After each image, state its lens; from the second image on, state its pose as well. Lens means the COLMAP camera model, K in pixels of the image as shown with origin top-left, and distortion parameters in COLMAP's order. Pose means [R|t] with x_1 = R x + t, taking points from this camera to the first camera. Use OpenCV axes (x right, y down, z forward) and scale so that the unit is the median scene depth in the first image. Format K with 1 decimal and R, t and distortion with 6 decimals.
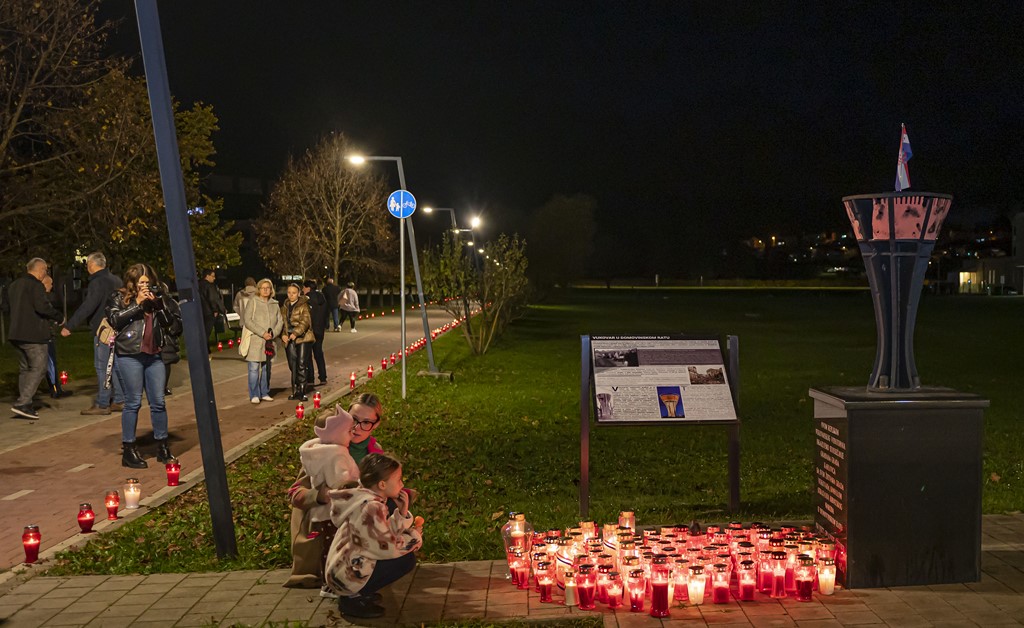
lens RADIAL K [[1139.6, 0, 703.2], [0, 1139.6, 352.1], [0, 0, 1]] dist [0.011531, -0.012508]
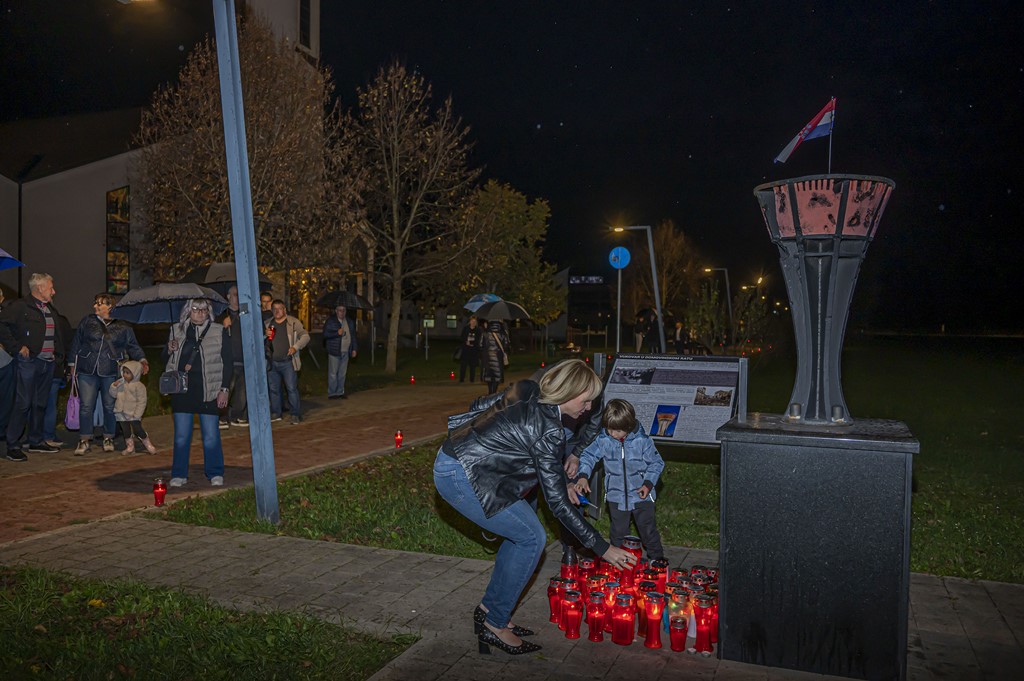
lens RADIAL K [[816.9, 0, 518.7], [0, 816.9, 346.9], [0, 0, 1]] dist [0.001890, 0.001644]
pose [[0.866217, 0.023858, -0.499099, 0.216378], [-0.043097, 0.998704, -0.027057, 0.003637], [0.497807, 0.044947, 0.866123, 0.301423]]
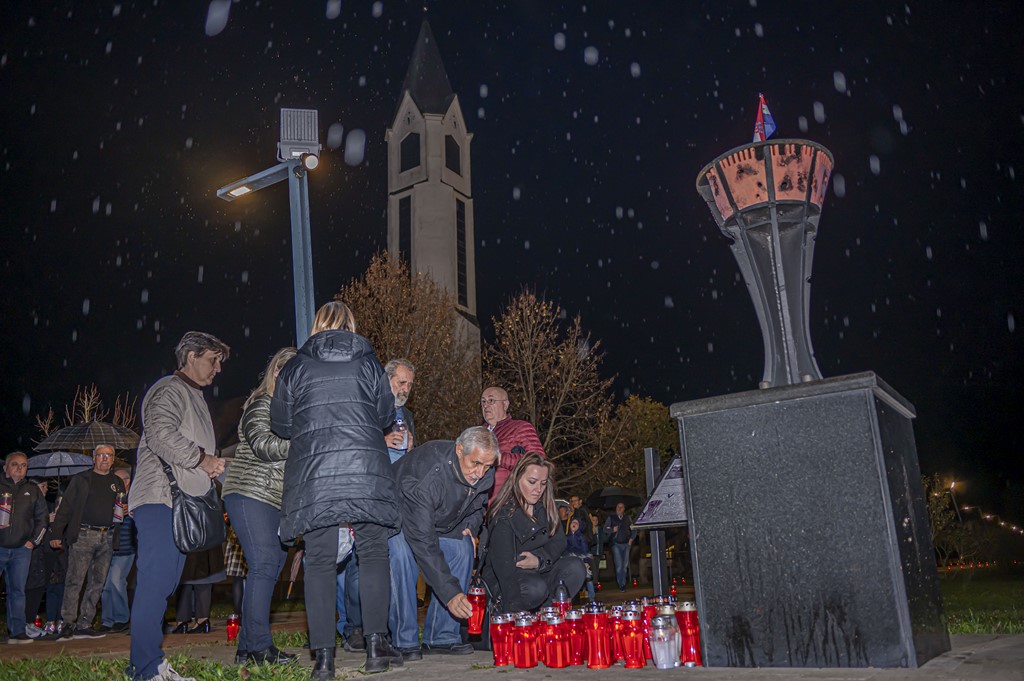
lens RADIAL K [[815.9, 0, 515.9], [0, 815.9, 345.5], [0, 0, 1]] dist [0.006710, -0.005170]
pose [[0.734726, -0.218893, -0.642077, 0.305567], [0.002924, 0.947522, -0.319677, 0.134120], [0.678358, 0.232998, 0.696809, 0.386079]]
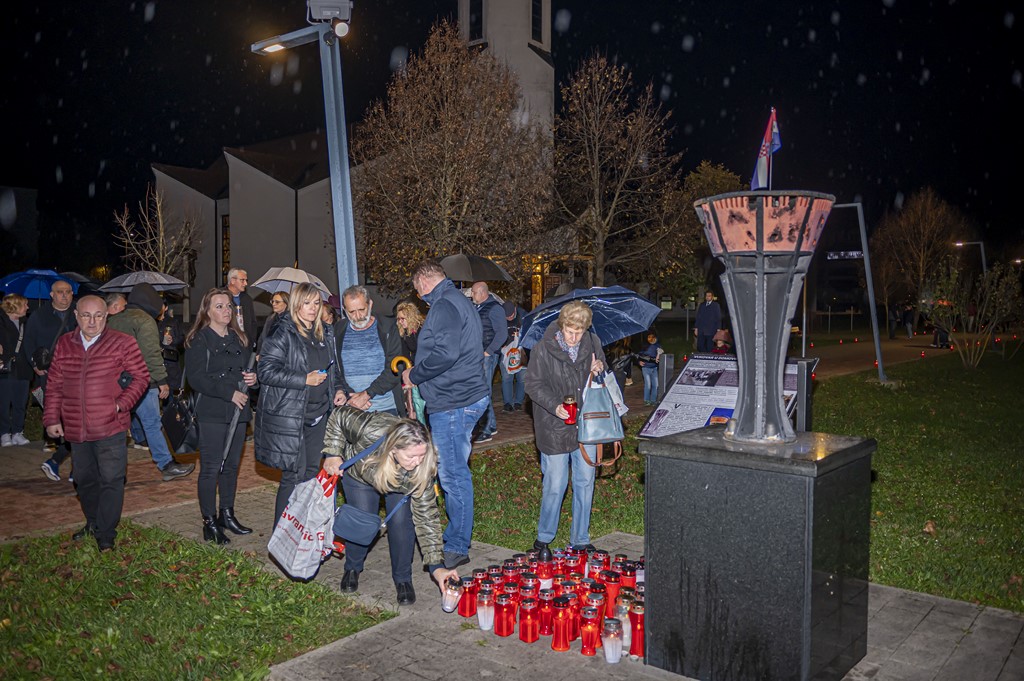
lens RADIAL K [[816.4, 0, 516.1], [0, 816.4, 338.0], [0, 0, 1]] dist [0.004826, -0.000821]
pose [[0.674397, 0.029137, -0.737794, 0.376861], [-0.044178, 0.999023, -0.000929, -0.023328], [0.737046, 0.033221, 0.675025, 0.376927]]
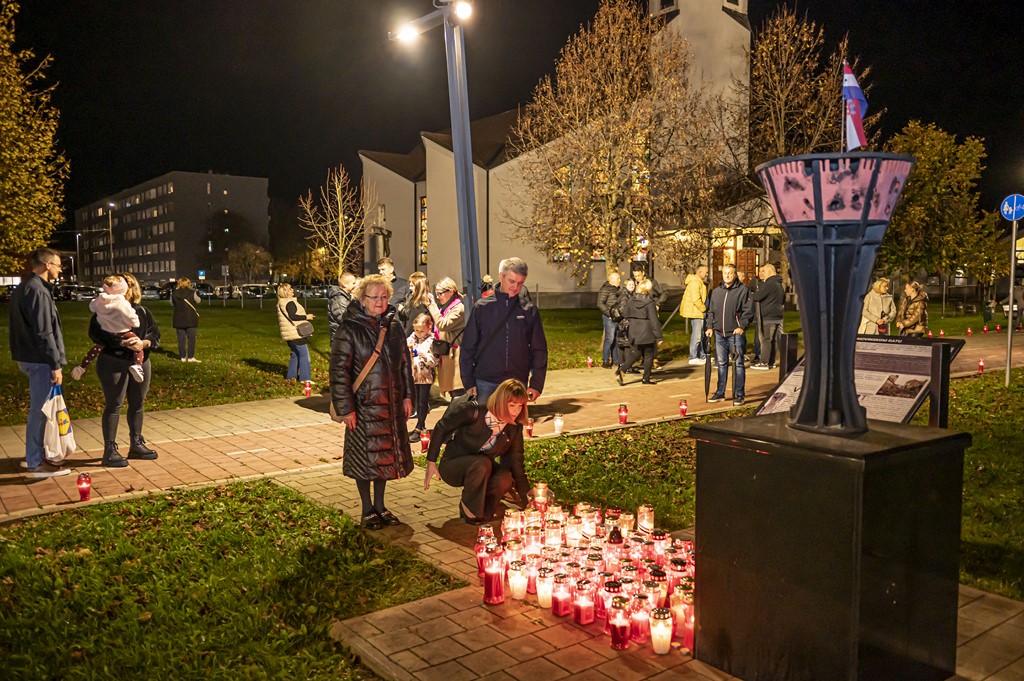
lens RADIAL K [[817.8, 0, 510.2], [0, 817.8, 336.1], [0, 0, 1]] dist [0.005957, -0.004605]
pose [[0.473549, 0.055489, -0.879018, 0.420823], [-0.048645, 0.998138, 0.036802, -0.027411], [0.879423, 0.025332, 0.475367, 0.446549]]
